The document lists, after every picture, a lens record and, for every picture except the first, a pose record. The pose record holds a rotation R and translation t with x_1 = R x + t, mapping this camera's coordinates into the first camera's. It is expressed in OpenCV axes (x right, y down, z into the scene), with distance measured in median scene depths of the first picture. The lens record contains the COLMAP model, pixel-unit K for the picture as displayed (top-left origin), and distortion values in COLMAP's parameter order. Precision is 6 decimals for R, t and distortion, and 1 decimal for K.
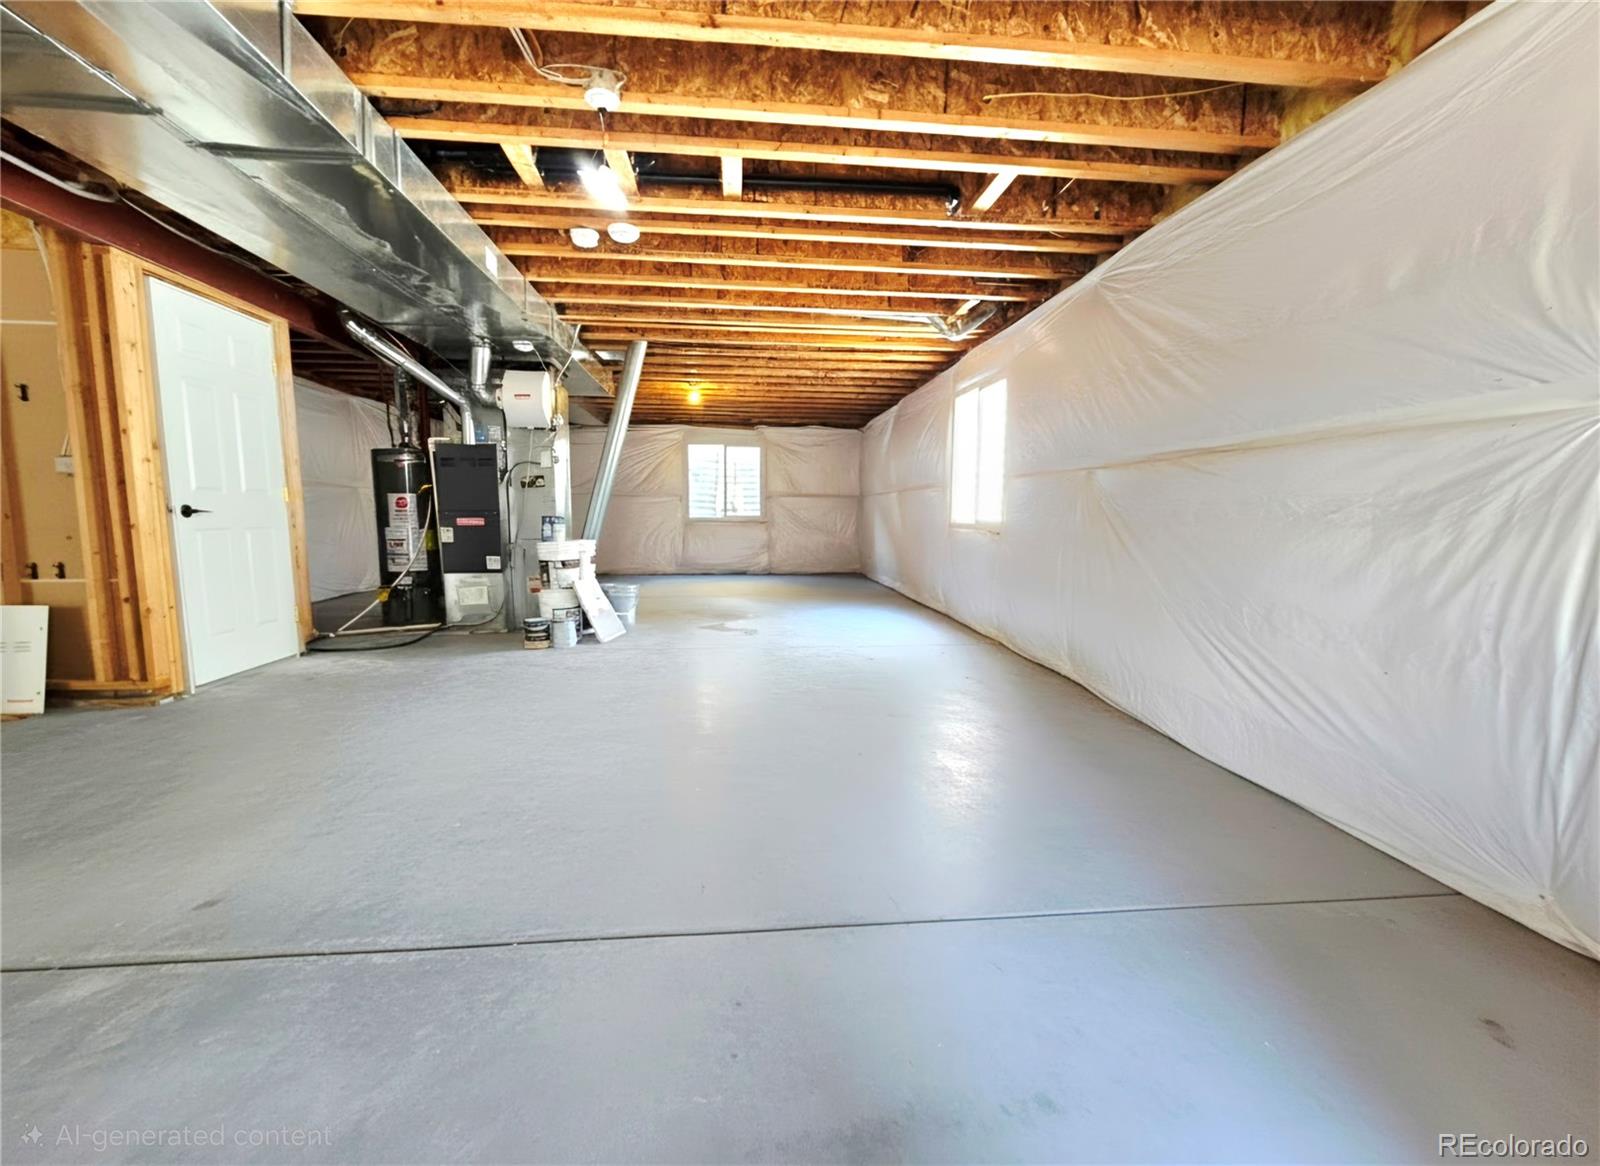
lens RADIAL K [[645.3, 0, 800.0], [0, 645.3, 583.0], [0, 0, 1]] dist [-0.000048, -0.000023]
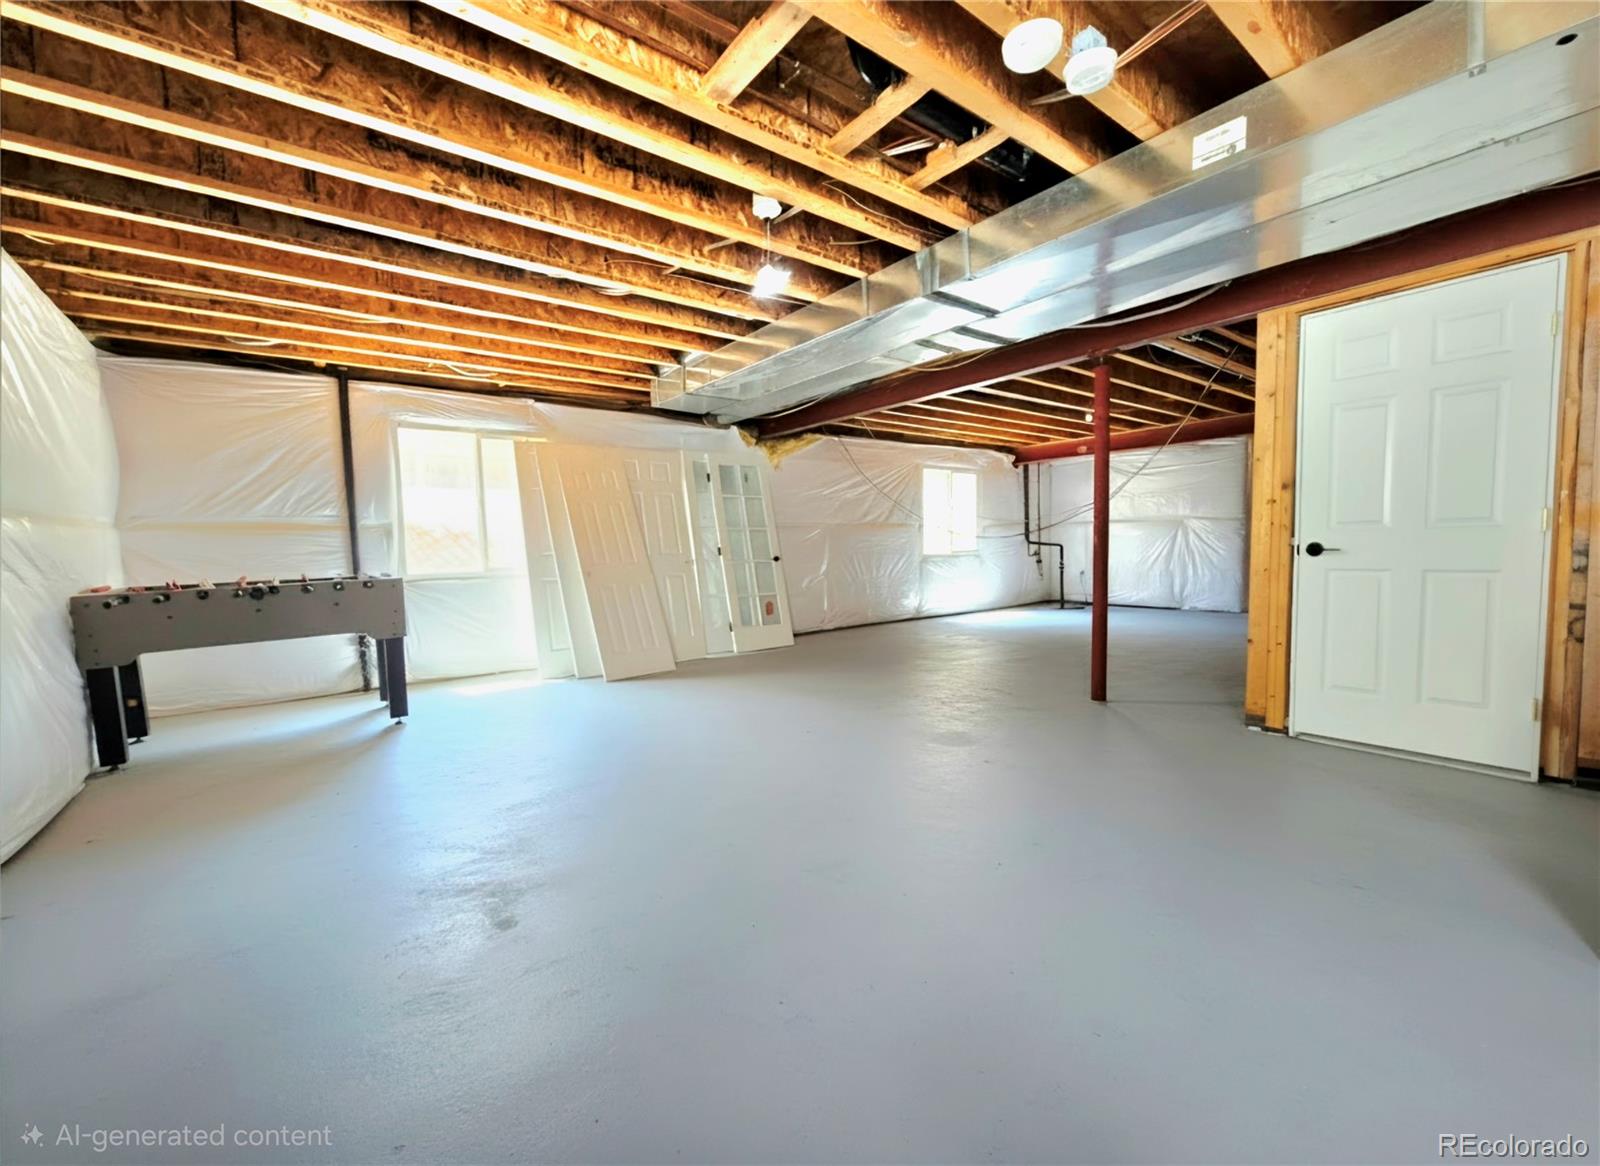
lens RADIAL K [[645.3, 0, 800.0], [0, 645.3, 583.0], [0, 0, 1]] dist [-0.000048, -0.000023]
pose [[-0.846358, 0.046477, -0.530582, 0.194635], [-0.036380, 0.988814, 0.144647, -0.174159], [0.531370, 0.141725, -0.835200, 1.410346]]
